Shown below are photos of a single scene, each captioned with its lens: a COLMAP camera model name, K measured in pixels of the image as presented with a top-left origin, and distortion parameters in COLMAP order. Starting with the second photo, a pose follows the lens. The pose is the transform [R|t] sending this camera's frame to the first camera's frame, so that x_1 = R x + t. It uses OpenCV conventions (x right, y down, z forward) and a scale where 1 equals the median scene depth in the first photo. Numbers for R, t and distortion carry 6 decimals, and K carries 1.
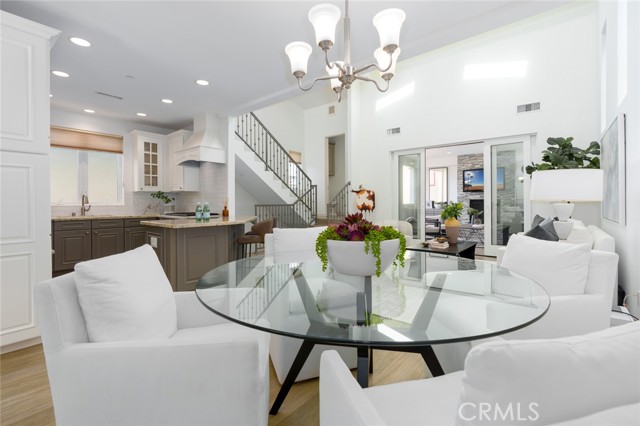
lens RADIAL K [[289.7, 0, 320.1], [0, 289.7, 206.3], [0, 0, 1]] dist [-0.002438, 0.000163]
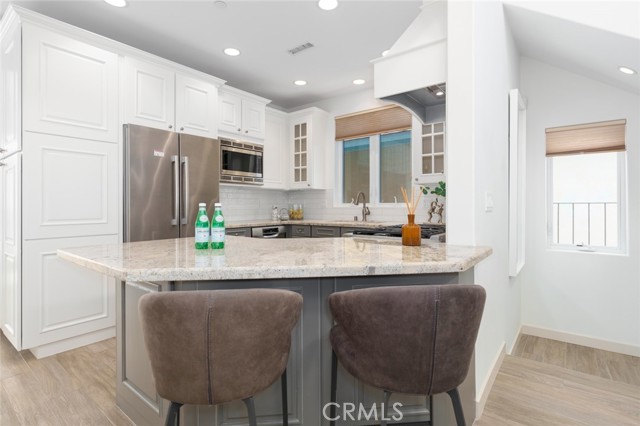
lens RADIAL K [[314.7, 0, 318.0], [0, 314.7, 205.3], [0, 0, 1]] dist [-0.002507, -0.000049]
pose [[0.012876, 0.002143, -0.999915, 0.013619], [-0.008380, 0.999963, 0.002035, -0.007237], [0.999882, 0.008353, 0.012893, 0.662337]]
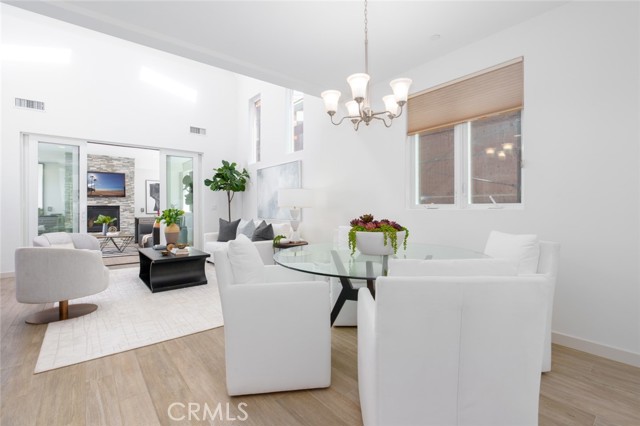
lens RADIAL K [[289.7, 0, 320.1], [0, 289.7, 206.3], [0, 0, 1]] dist [-0.002438, 0.000163]
pose [[0.191355, 0.009788, 0.981472, -0.304245], [0.014021, 0.999821, -0.012705, -0.001261], [-0.981421, 0.016192, 0.191183, 0.220624]]
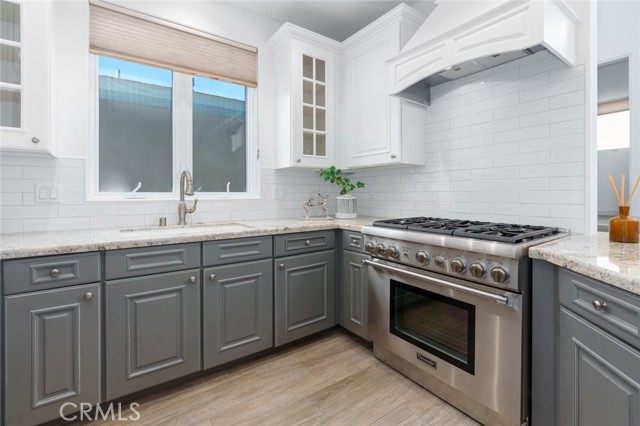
lens RADIAL K [[294.2, 0, 321.6], [0, 294.2, 193.9], [0, 0, 1]] dist [0.000138, 0.000060]
pose [[0.967814, 0.001315, -0.251662, -0.394570], [-0.003387, 0.999964, -0.007798, -0.006801], [0.251643, 0.008400, 0.967784, 0.486863]]
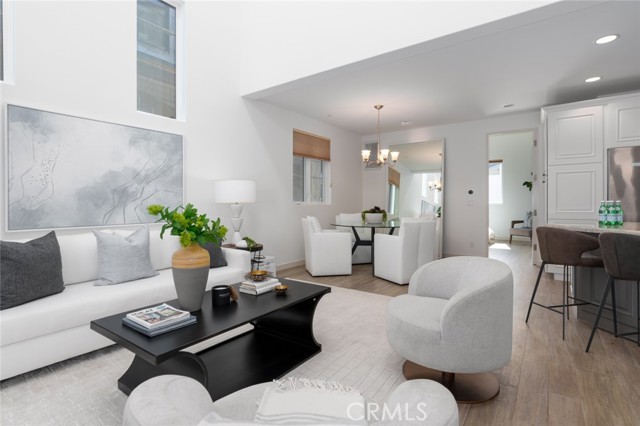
lens RADIAL K [[321.2, 0, 317.7], [0, 321.2, 204.0], [0, 0, 1]] dist [-0.000237, 0.000954]
pose [[-0.998455, 0.007480, -0.055066, 0.218378], [0.006900, 0.999919, 0.010725, -0.010812], [0.055141, 0.010328, -0.998425, 1.030105]]
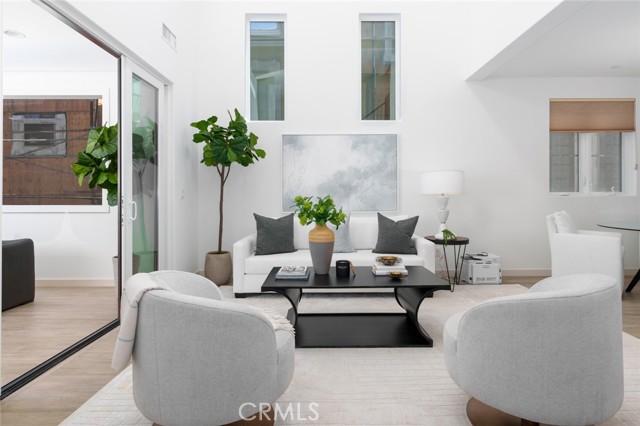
lens RADIAL K [[352.0, 0, 321.2], [0, 352.0, 196.7], [0, 0, 1]] dist [-0.001629, -0.000133]
pose [[-0.634533, 0.007770, 0.772857, -0.027857], [0.014062, 0.999900, 0.001493, -0.006871], [-0.772768, 0.011815, -0.634579, 1.005157]]
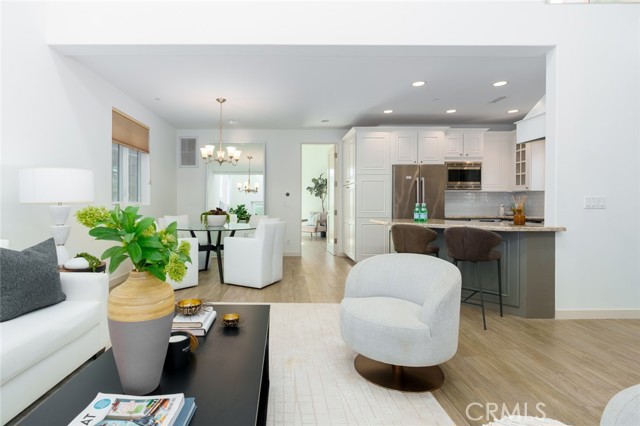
lens RADIAL K [[317.5, 0, 285.8], [0, 317.5, 206.9], [0, 0, 1]] dist [-0.003591, 0.000125]
pose [[-0.775529, 0.008106, -0.631260, 0.370956], [-0.004617, 0.999818, 0.018510, -0.011026], [0.631295, 0.017270, -0.775350, 0.902183]]
